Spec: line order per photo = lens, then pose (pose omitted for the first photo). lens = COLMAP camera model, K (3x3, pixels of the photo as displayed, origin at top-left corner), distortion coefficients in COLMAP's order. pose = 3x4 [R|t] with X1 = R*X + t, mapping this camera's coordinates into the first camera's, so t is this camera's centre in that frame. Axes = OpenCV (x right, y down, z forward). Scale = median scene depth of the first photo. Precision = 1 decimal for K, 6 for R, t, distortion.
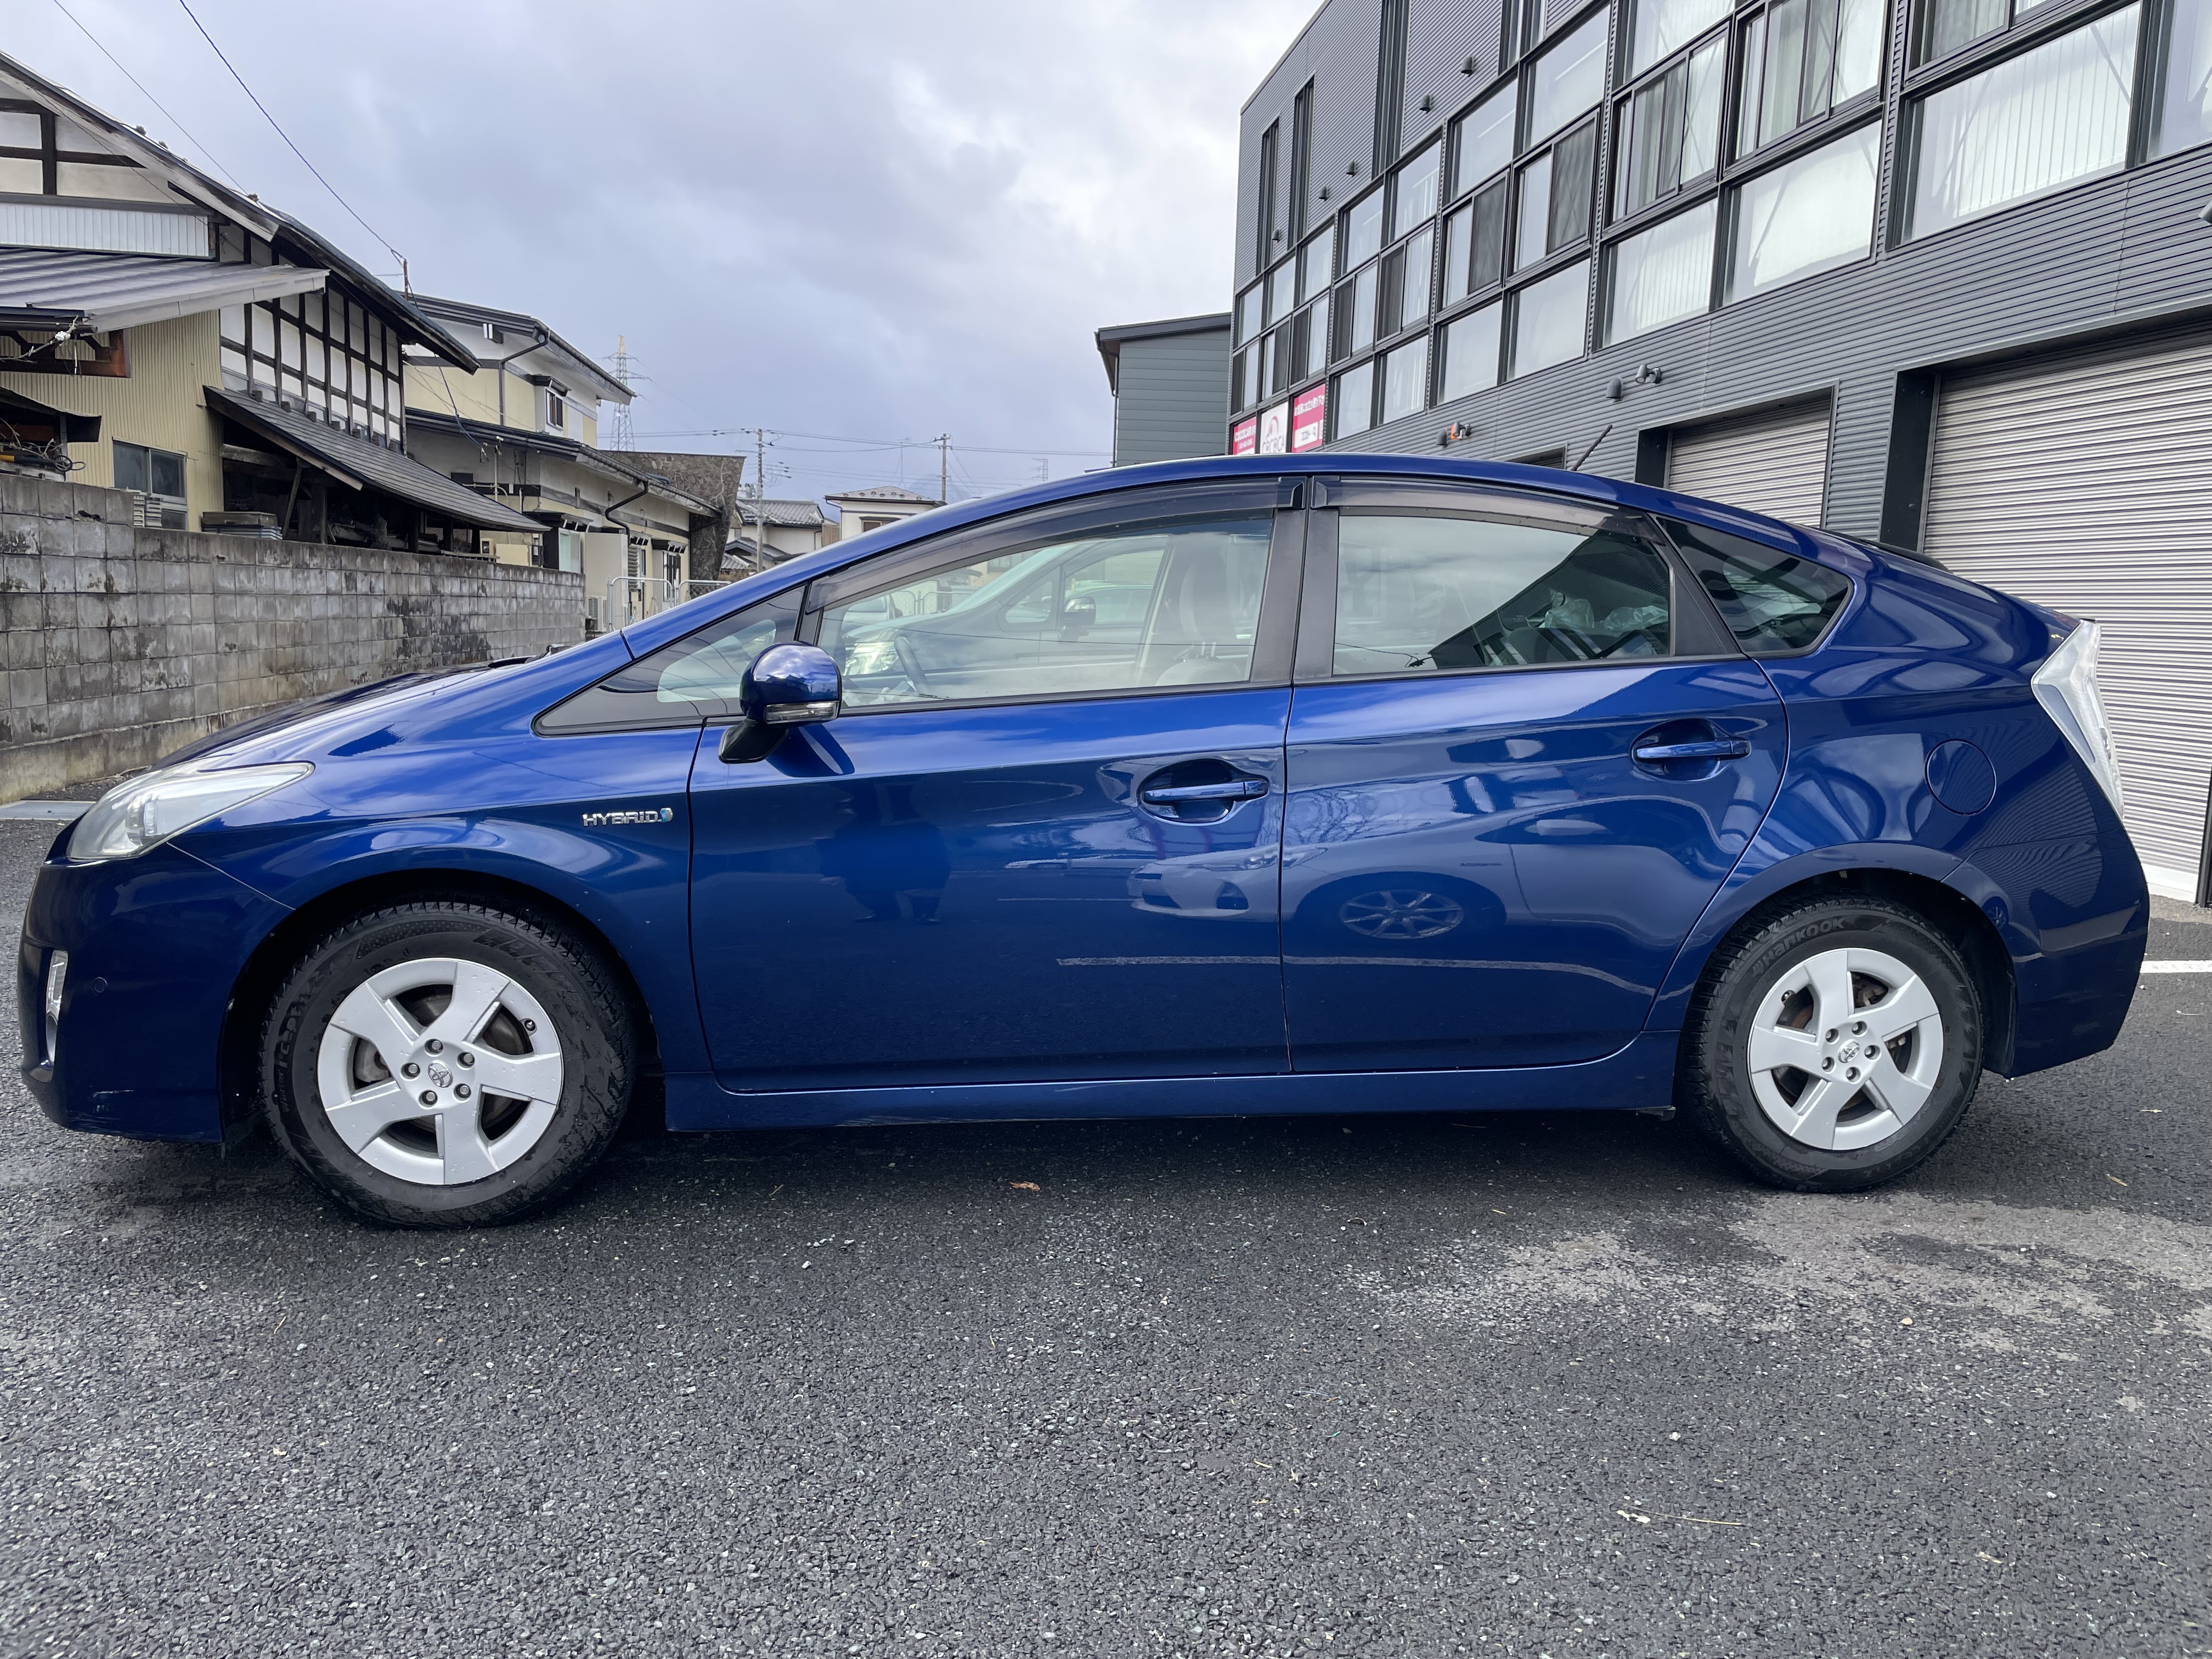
lens RADIAL K [[1684.0, 0, 1111.0], [0, 1684.0, 851.4], [0, 0, 1]] dist [0.067692, -0.084413]
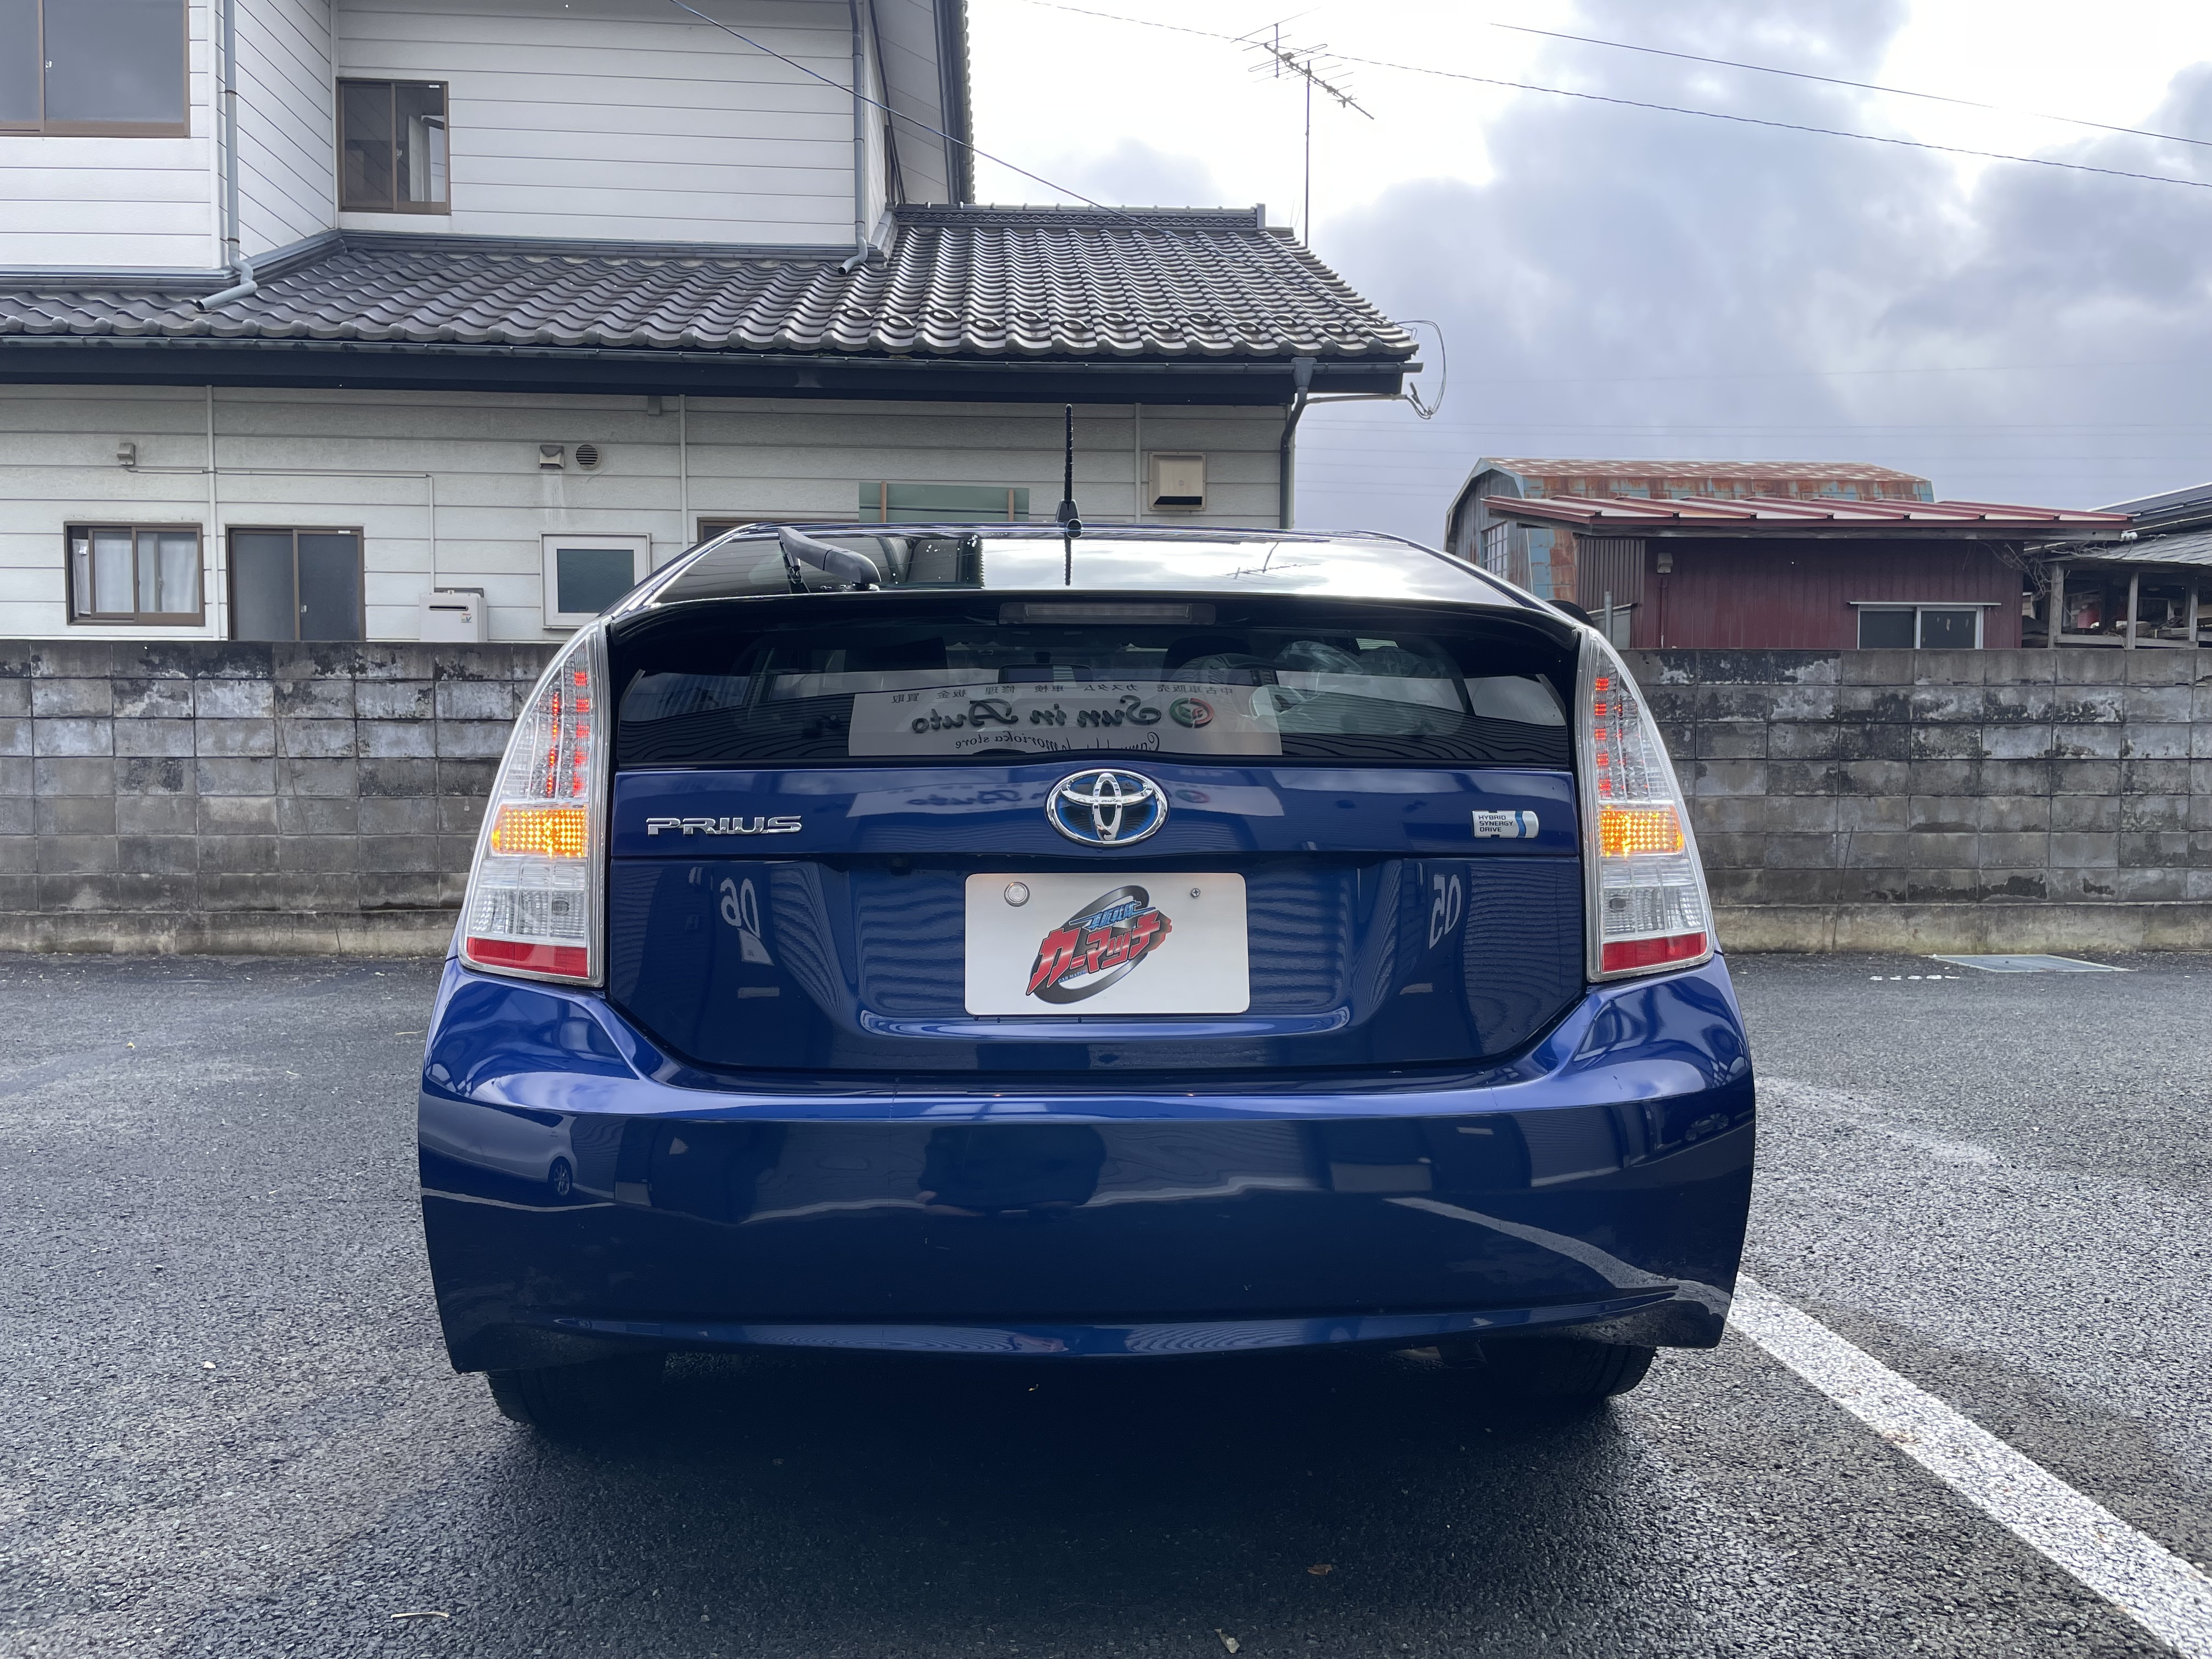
lens RADIAL K [[1684.0, 0, 1099.2], [0, 1684.0, 828.4], [0, 0, 1]] dist [0.067692, -0.084413]
pose [[-0.082511, 0.009557, -0.996544, 0.435784], [-0.146403, 0.988989, 0.021606, -0.042023], [0.985778, 0.147680, -0.080203, 0.474839]]
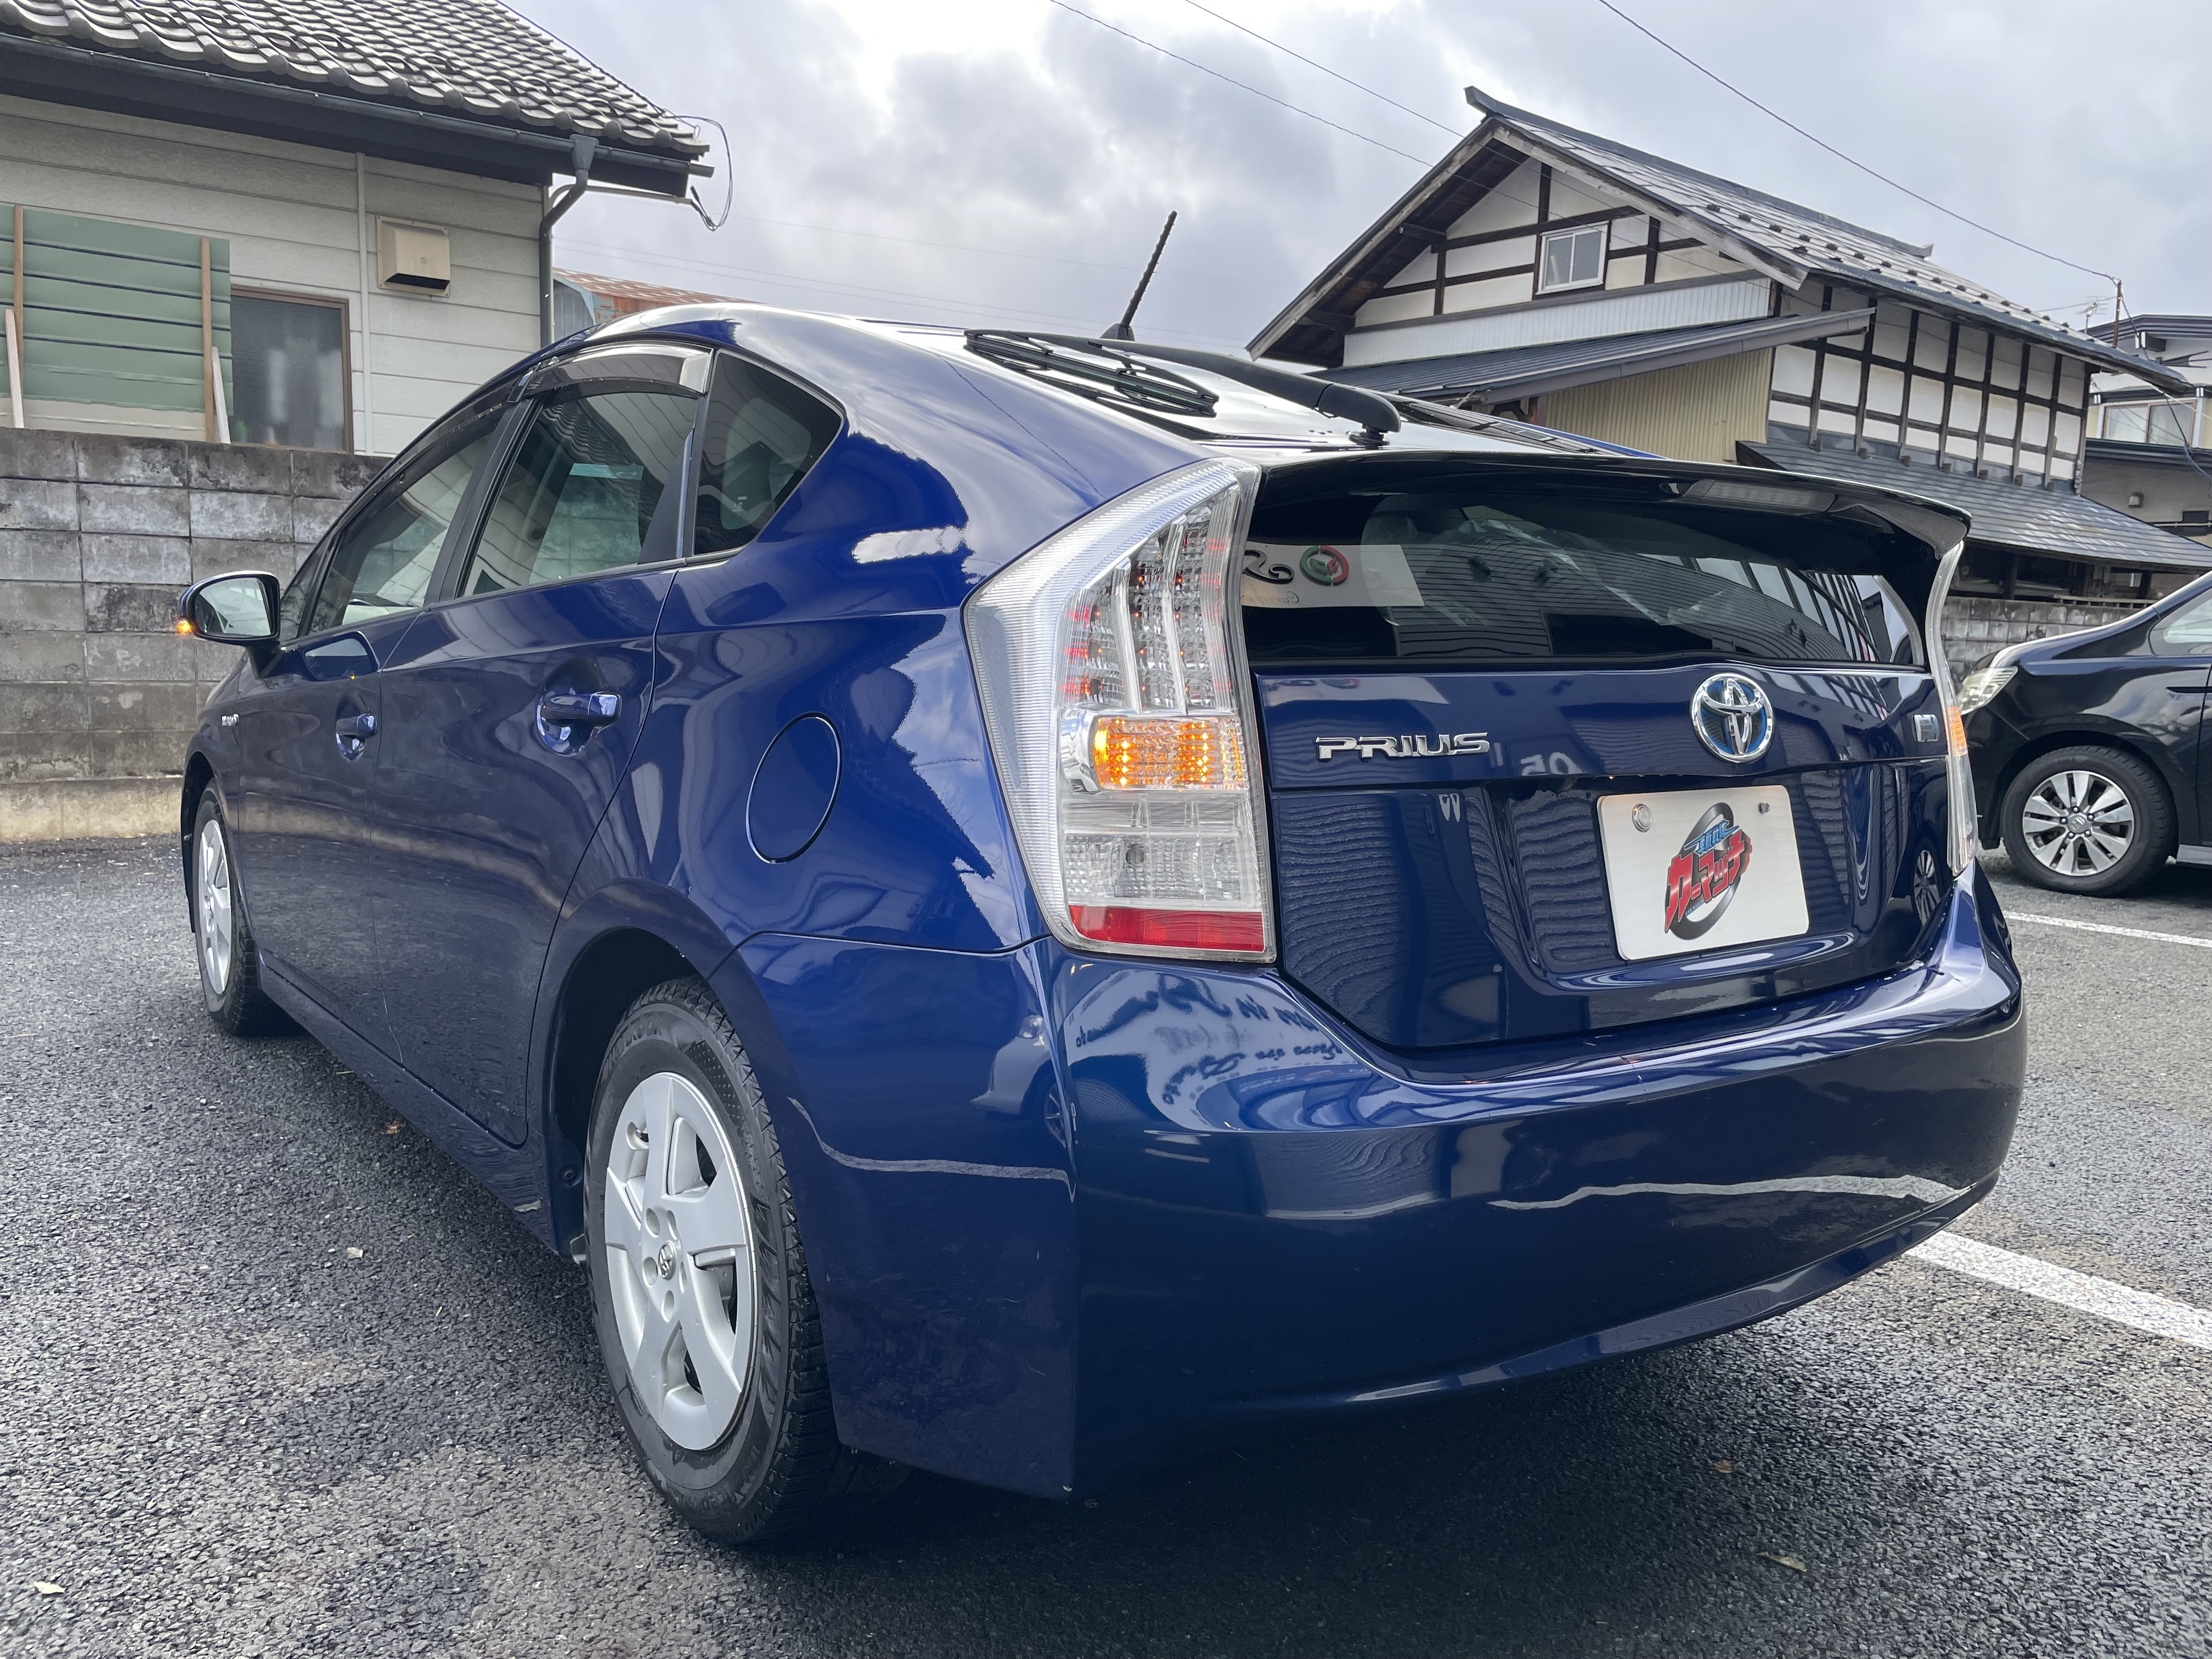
lens RADIAL K [[1684.0, 0, 1112.5], [0, 1684.0, 825.5], [0, 0, 1]] dist [0.067692, -0.084413]
pose [[0.483752, 0.096298, -0.869891, 0.358579], [-0.144532, 0.989072, 0.029116, -0.023677], [0.863188, 0.111642, 0.492384, 0.304574]]
